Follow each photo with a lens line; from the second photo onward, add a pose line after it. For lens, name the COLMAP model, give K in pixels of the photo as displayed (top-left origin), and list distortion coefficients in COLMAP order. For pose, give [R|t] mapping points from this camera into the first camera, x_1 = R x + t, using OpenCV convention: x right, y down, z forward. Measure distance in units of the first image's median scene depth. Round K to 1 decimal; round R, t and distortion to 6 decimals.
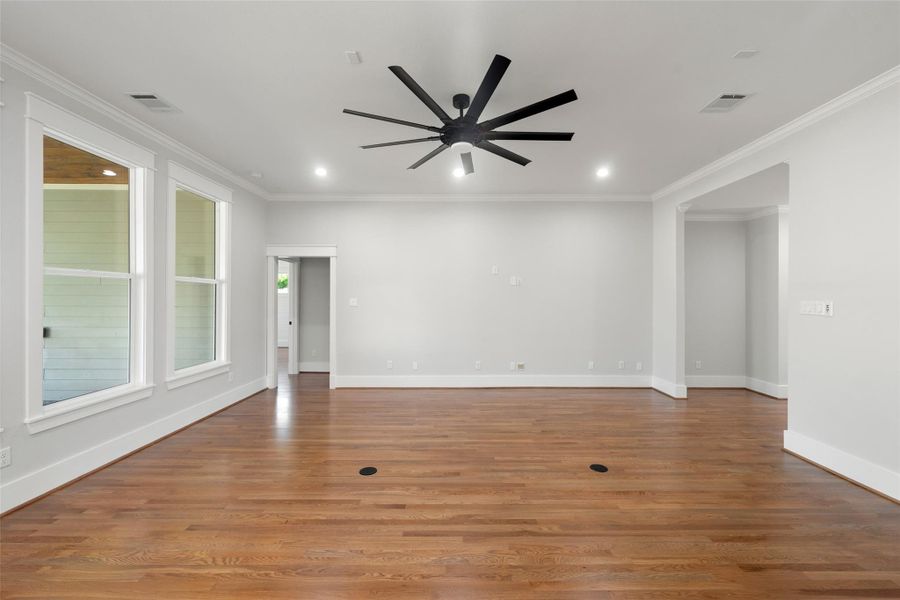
lens RADIAL K [[362.0, 0, 455.7], [0, 362.0, 295.8], [0, 0, 1]] dist [0.000277, 0.000002]
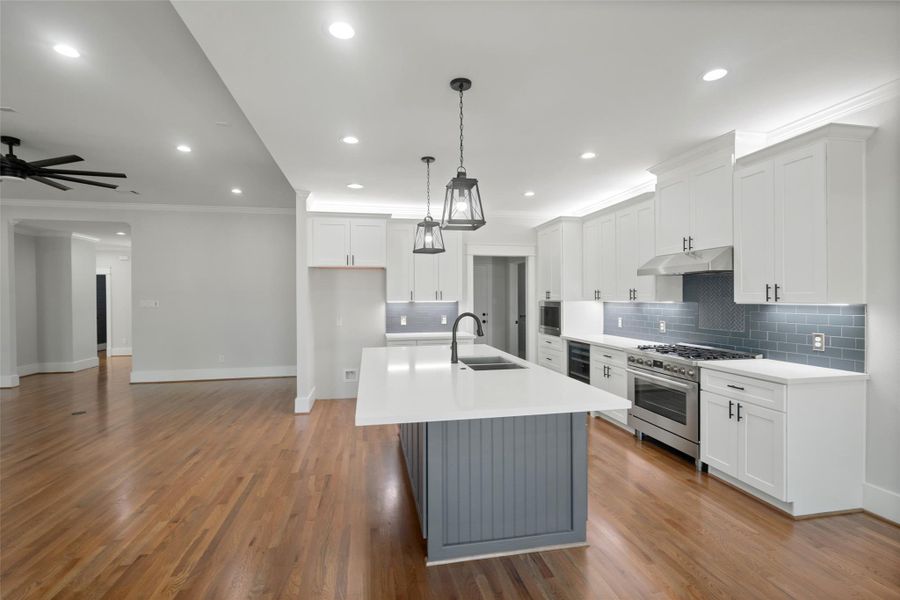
lens RADIAL K [[445.1, 0, 443.4], [0, 445.1, 298.8], [0, 0, 1]] dist [-0.000750, -0.000406]
pose [[-0.163663, -0.005972, 0.986498, -1.654106], [-0.001873, 0.999982, 0.005743, -0.013231], [-0.986515, -0.000908, -0.163671, -0.189833]]
